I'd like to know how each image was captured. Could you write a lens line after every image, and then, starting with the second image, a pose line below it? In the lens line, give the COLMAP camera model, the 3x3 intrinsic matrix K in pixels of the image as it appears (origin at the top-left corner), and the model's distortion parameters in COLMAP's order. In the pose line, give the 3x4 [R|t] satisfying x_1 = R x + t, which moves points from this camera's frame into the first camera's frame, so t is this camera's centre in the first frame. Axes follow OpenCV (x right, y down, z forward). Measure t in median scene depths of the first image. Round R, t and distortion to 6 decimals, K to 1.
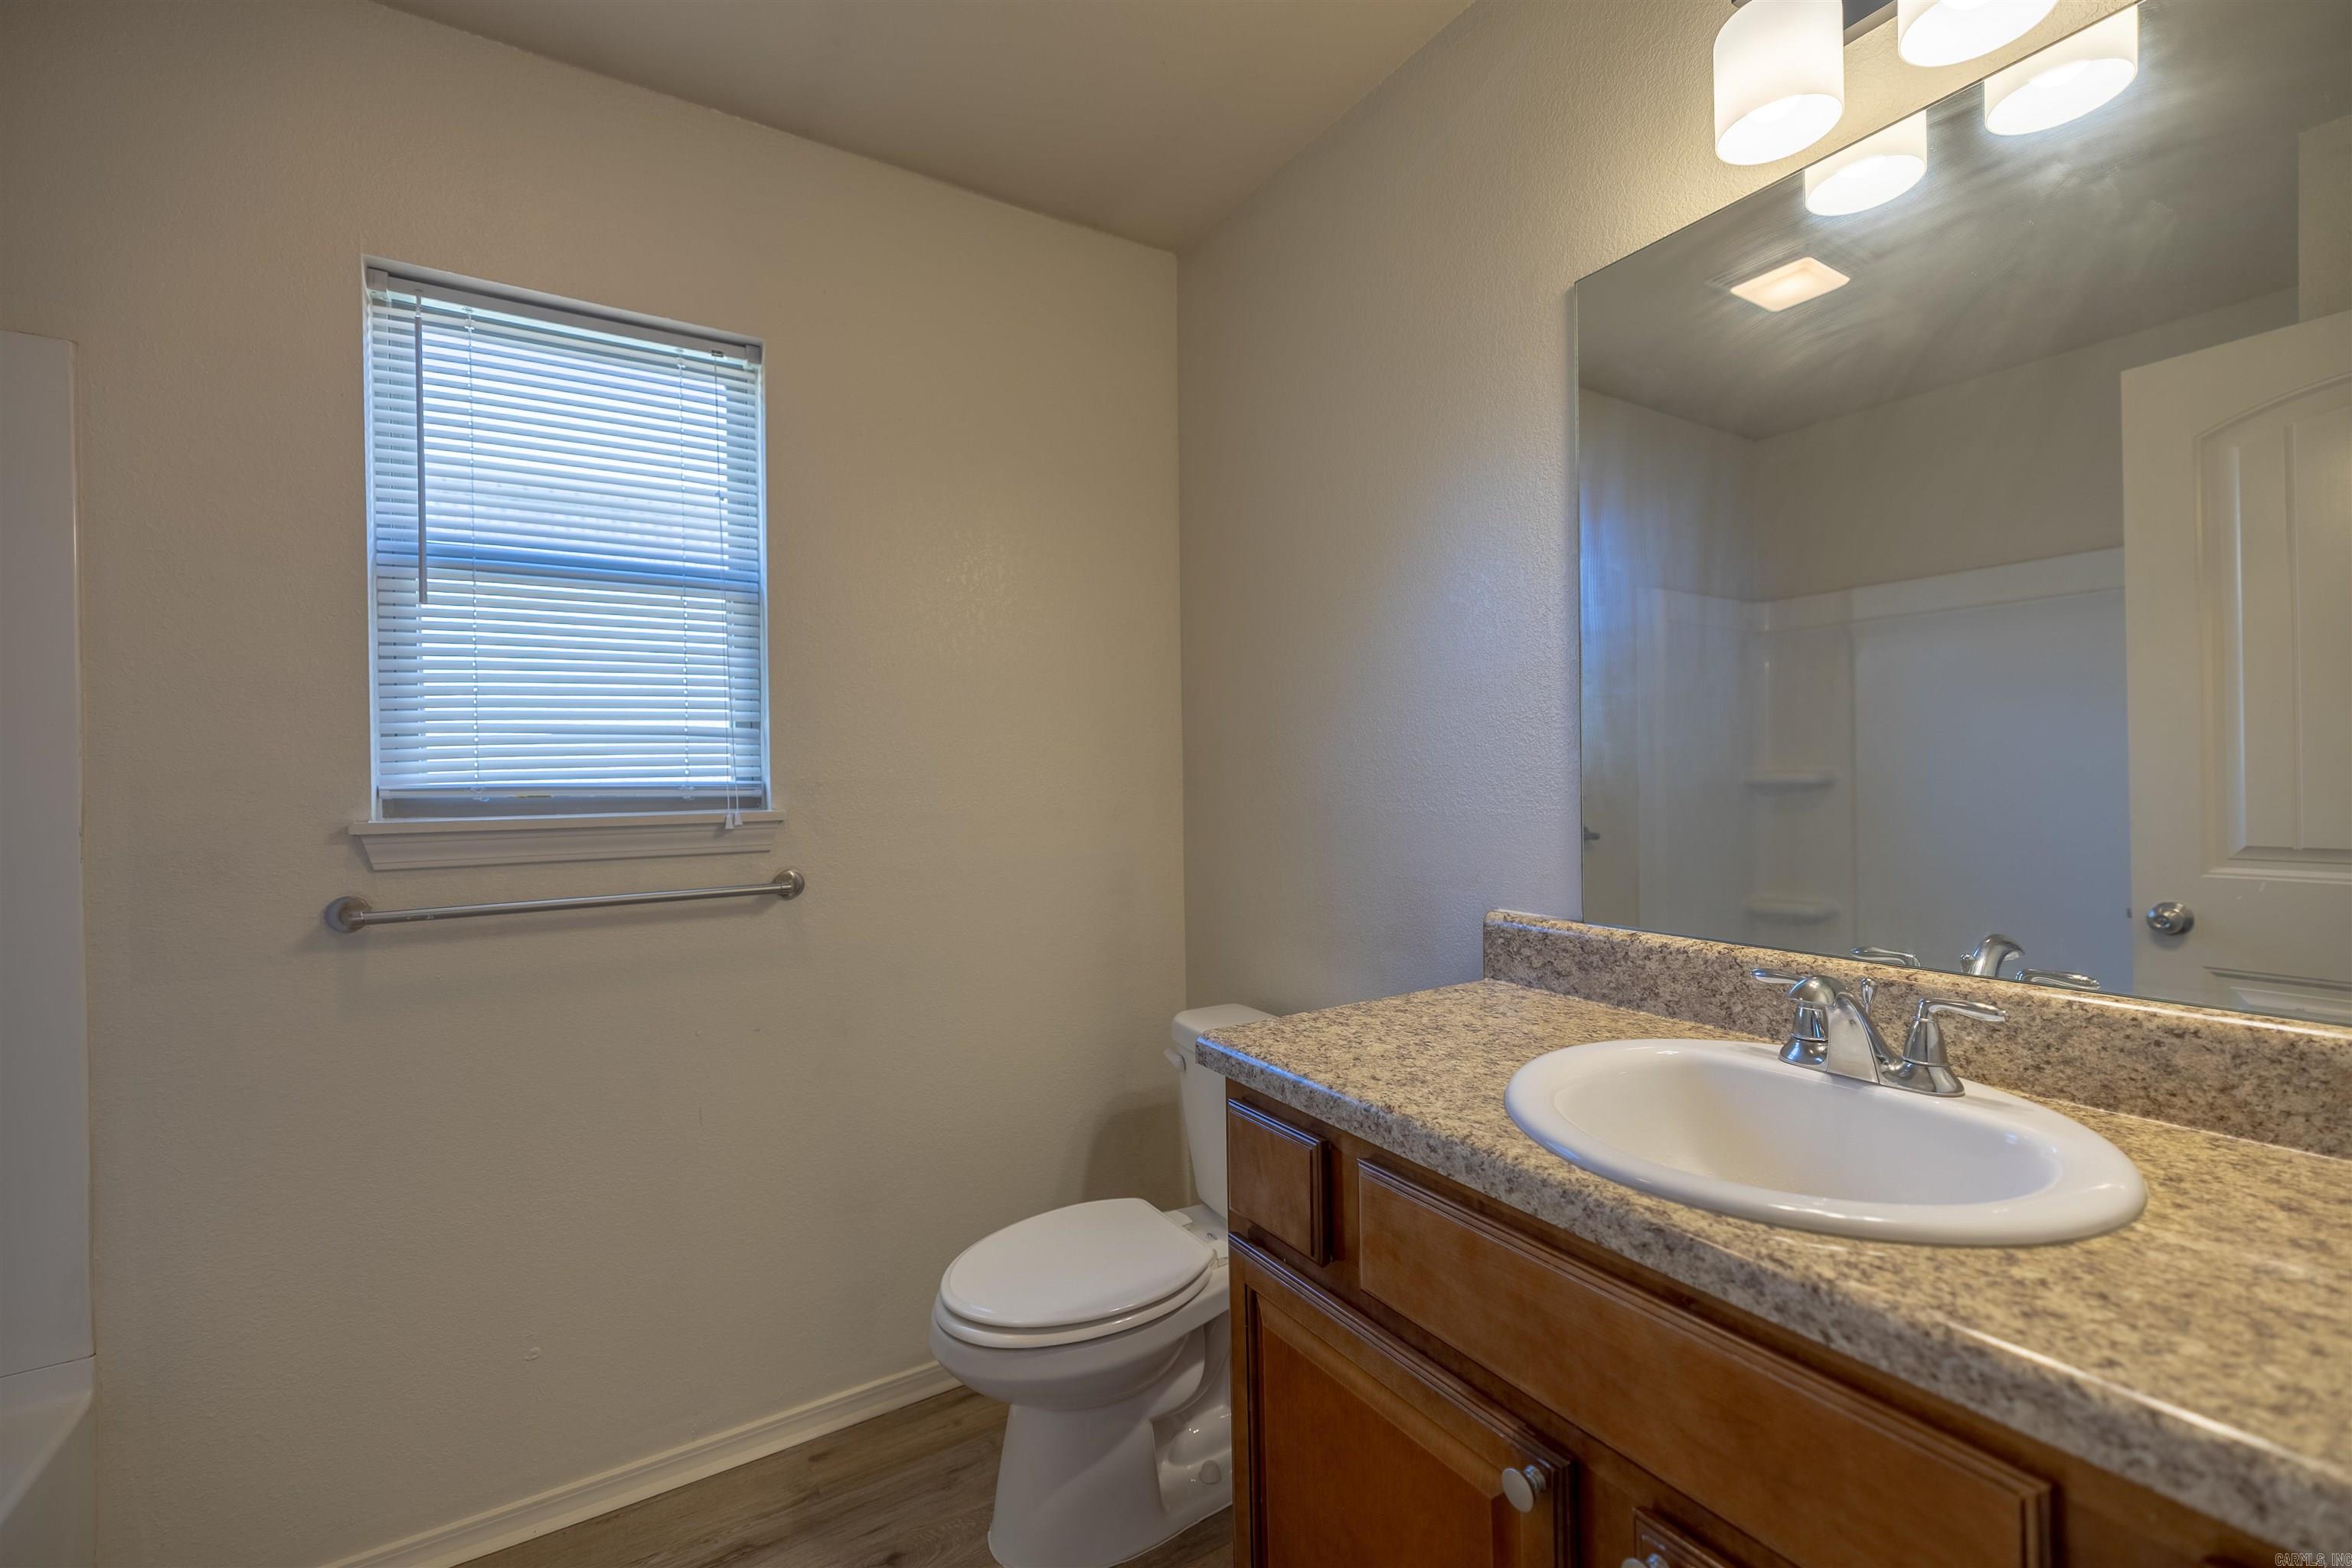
lens RADIAL K [[982.9, 0, 1176.0], [0, 982.9, 784.0], [0, 0, 1]] dist [-0.002126, -0.000075]
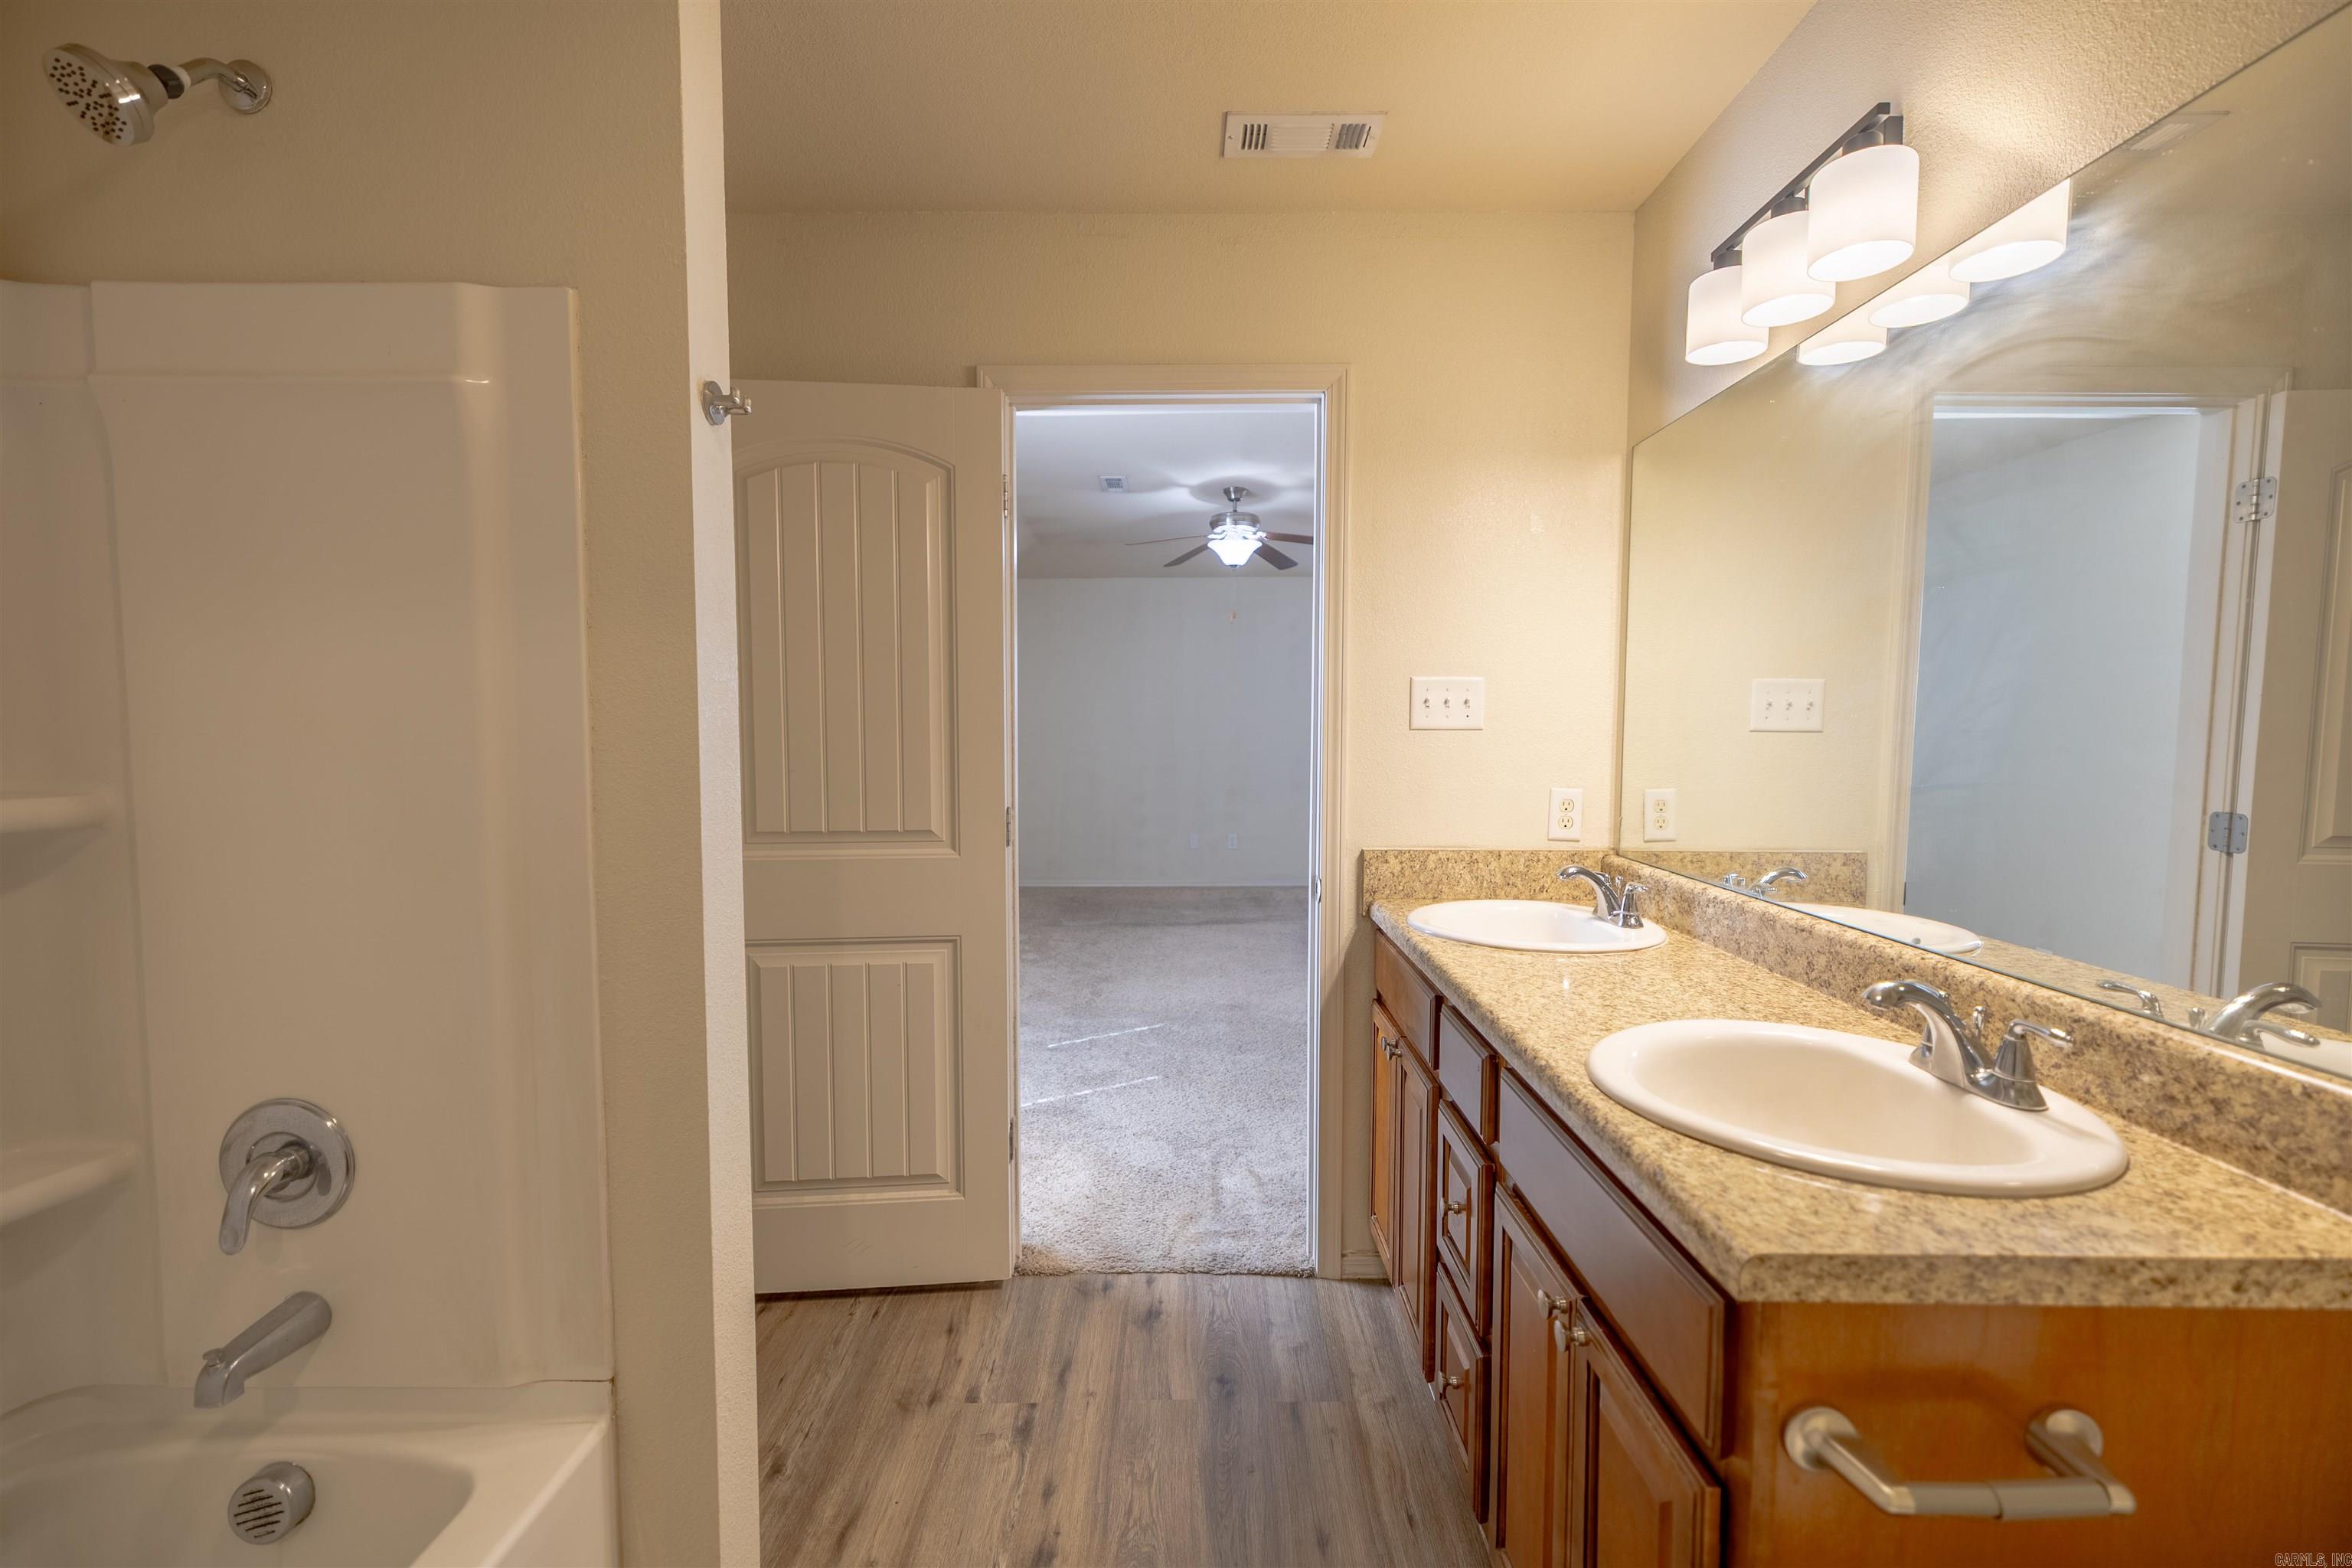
lens RADIAL K [[982.9, 0, 1176.0], [0, 982.9, 784.0], [0, 0, 1]] dist [-0.002126, -0.000075]
pose [[0.846071, 0.062365, -0.529410, 0.774209], [-0.033413, 0.997384, 0.064094, -0.077646], [0.532022, -0.036538, 0.845942, -0.769606]]
